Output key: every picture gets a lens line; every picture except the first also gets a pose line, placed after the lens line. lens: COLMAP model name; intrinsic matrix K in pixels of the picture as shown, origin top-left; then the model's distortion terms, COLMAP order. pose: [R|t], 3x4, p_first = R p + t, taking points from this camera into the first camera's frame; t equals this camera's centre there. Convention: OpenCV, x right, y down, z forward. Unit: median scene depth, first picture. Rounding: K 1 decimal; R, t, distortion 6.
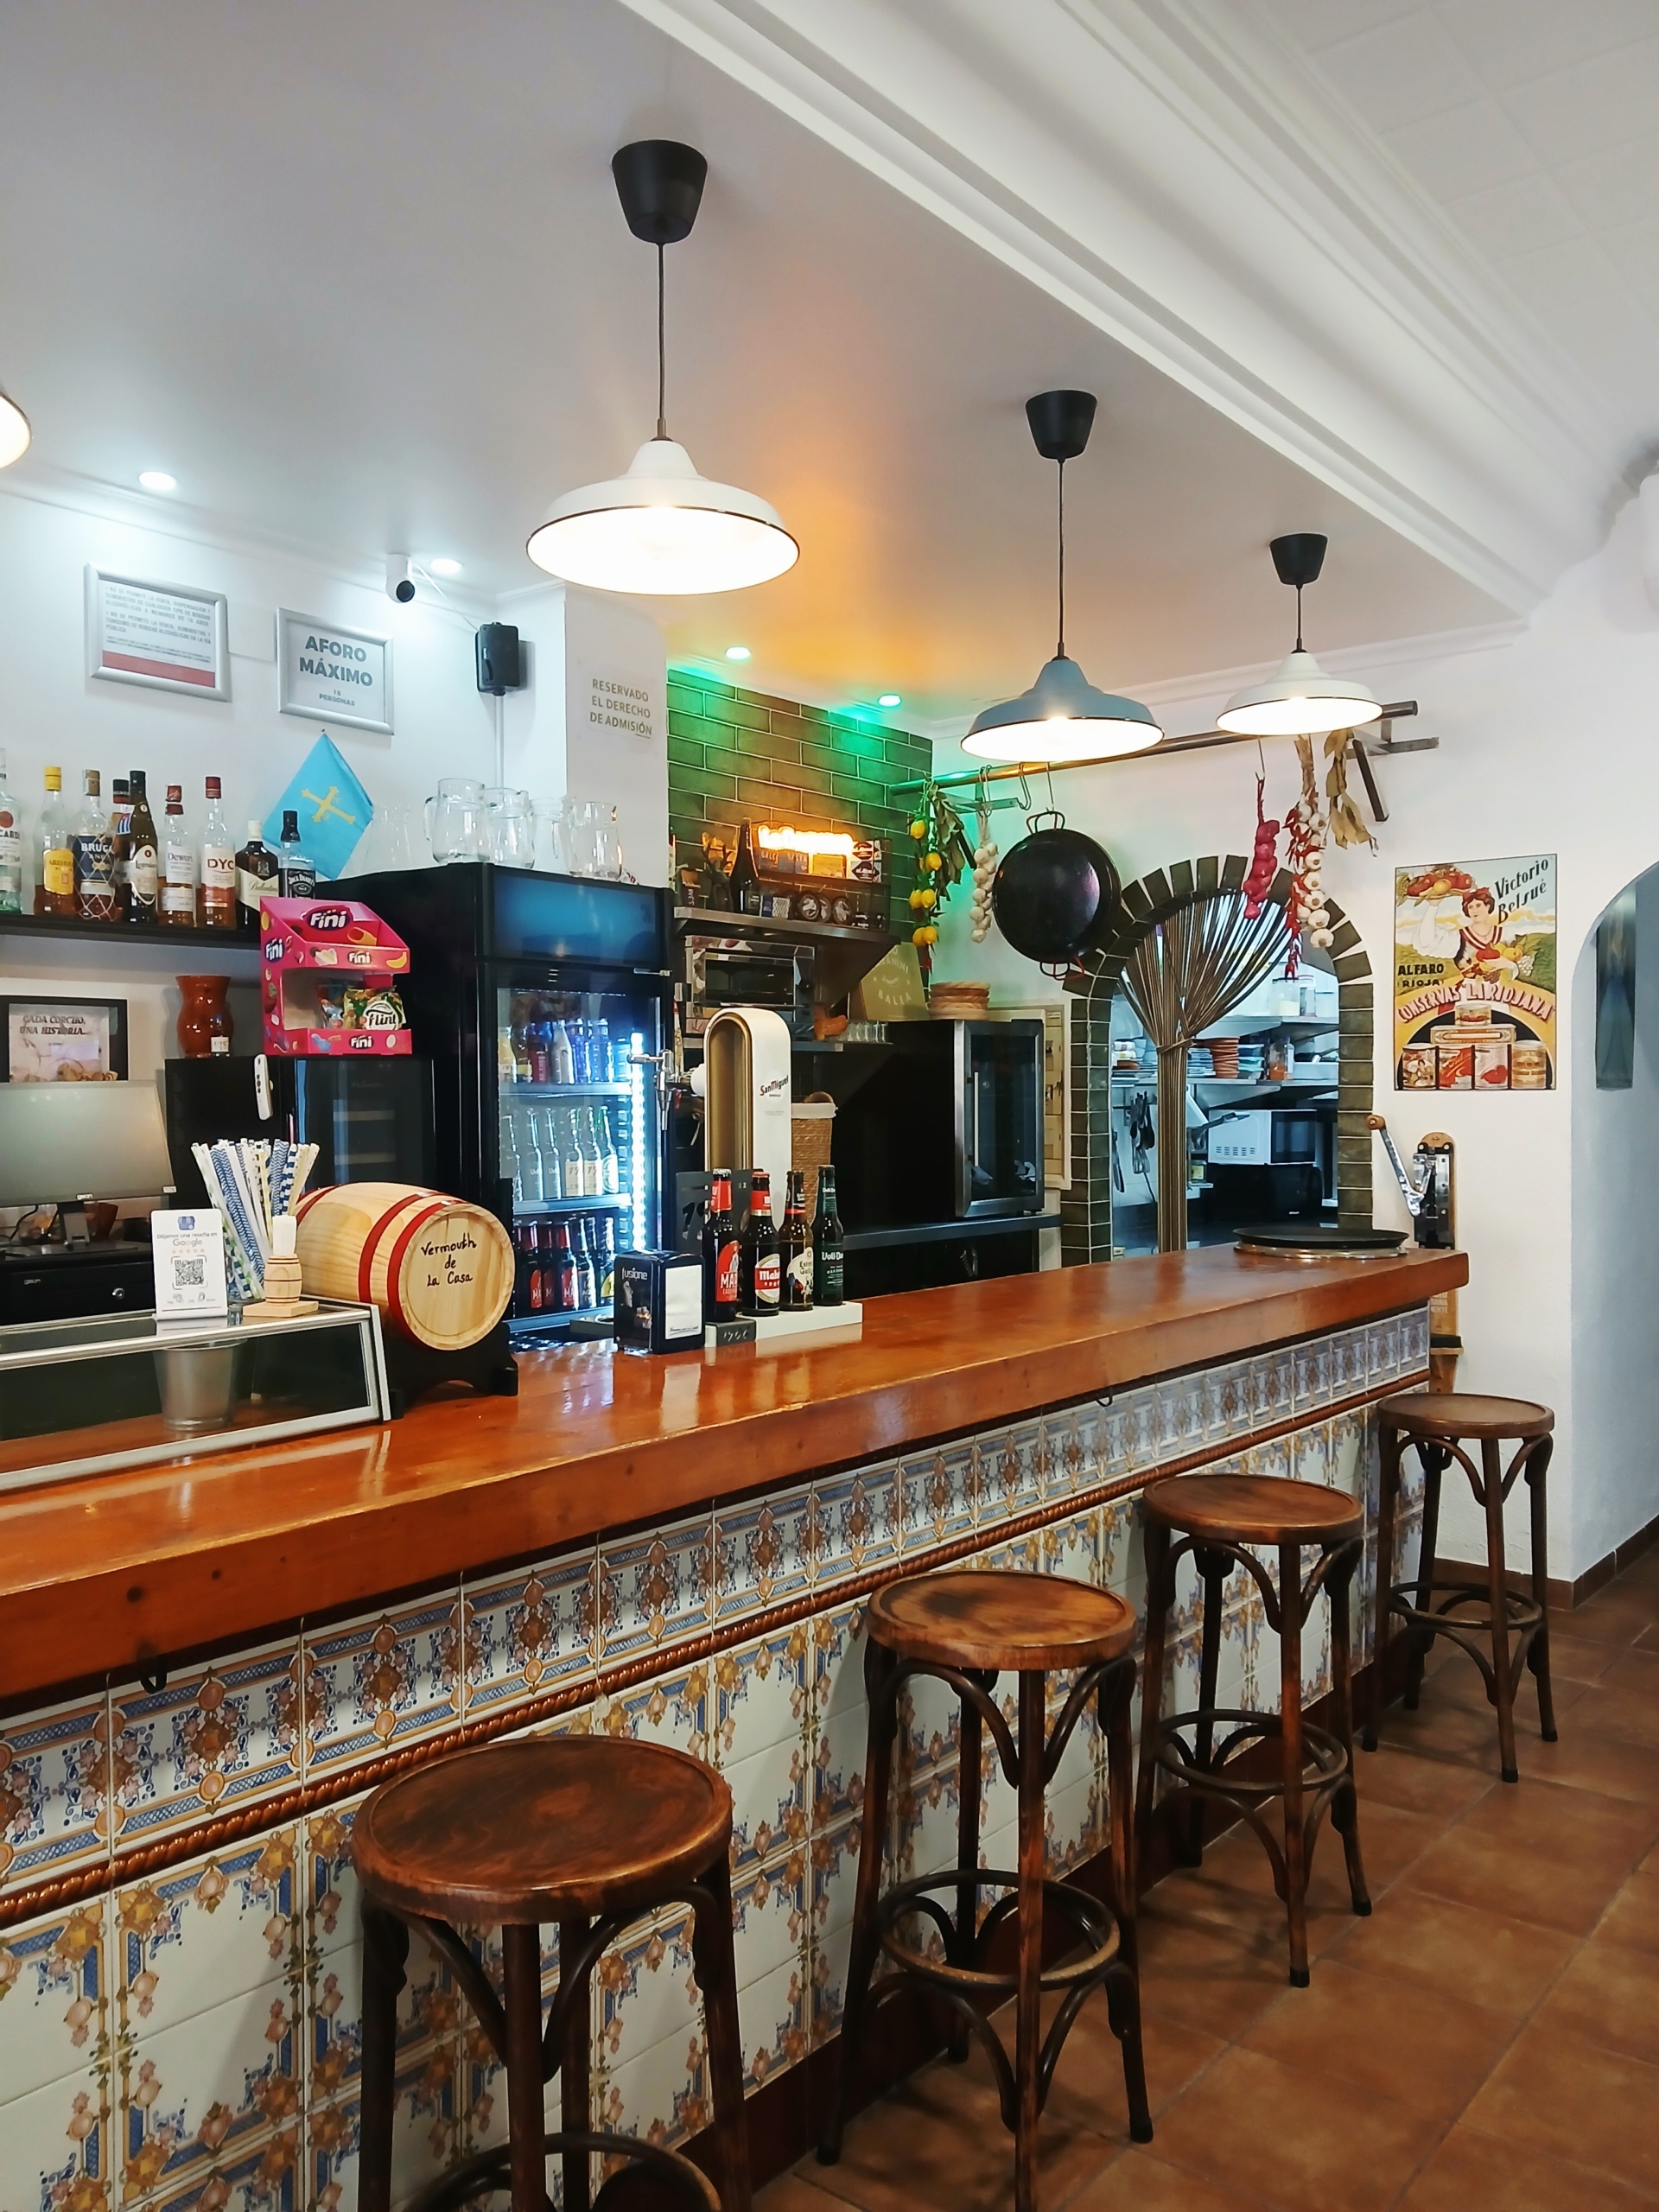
lens RADIAL K [[1715.2, 0, 824.3], [0, 1715.2, 1109.8], [0, 0, 1]] dist [-0.000711, -0.020405]
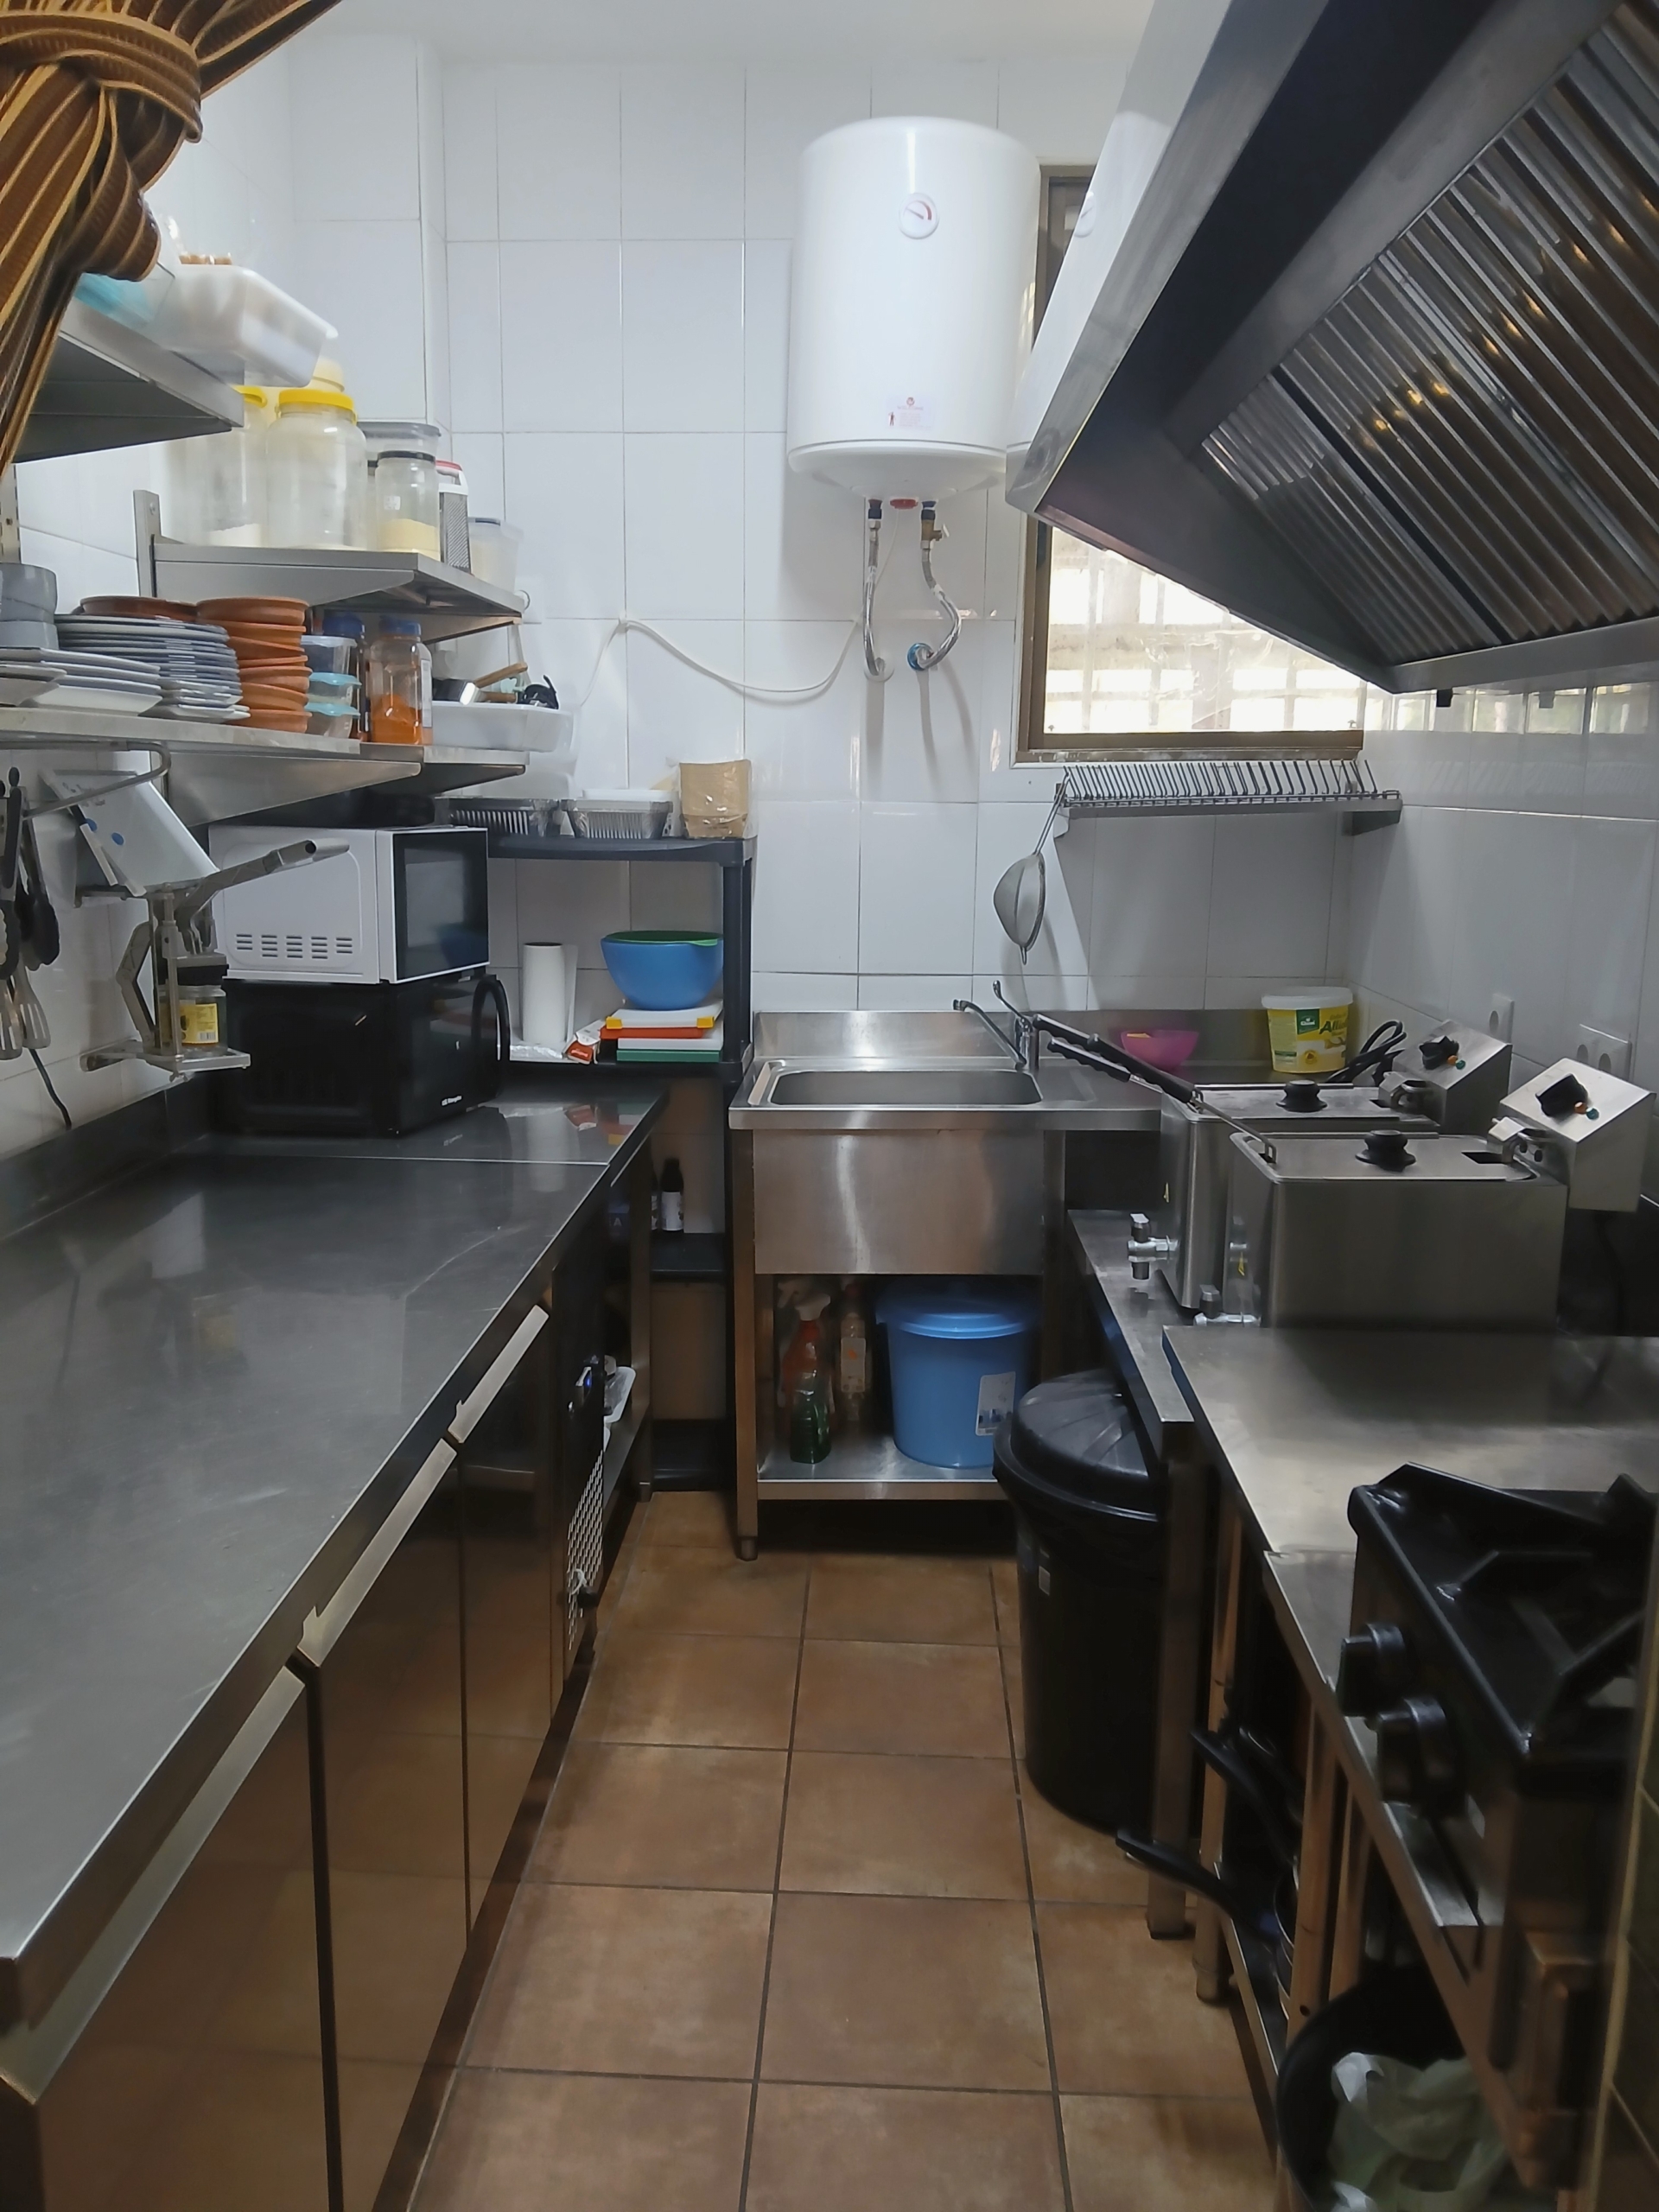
lens RADIAL K [[1715.2, 0, 830.7], [0, 1715.2, 1107.6], [0, 0, 1]] dist [-0.000711, -0.020405]
pose [[0.809826, -0.100710, 0.577961, 0.124707], [-0.006171, 0.983639, 0.180046, -0.007683], [-0.586637, -0.149373, 0.795955, 0.668778]]
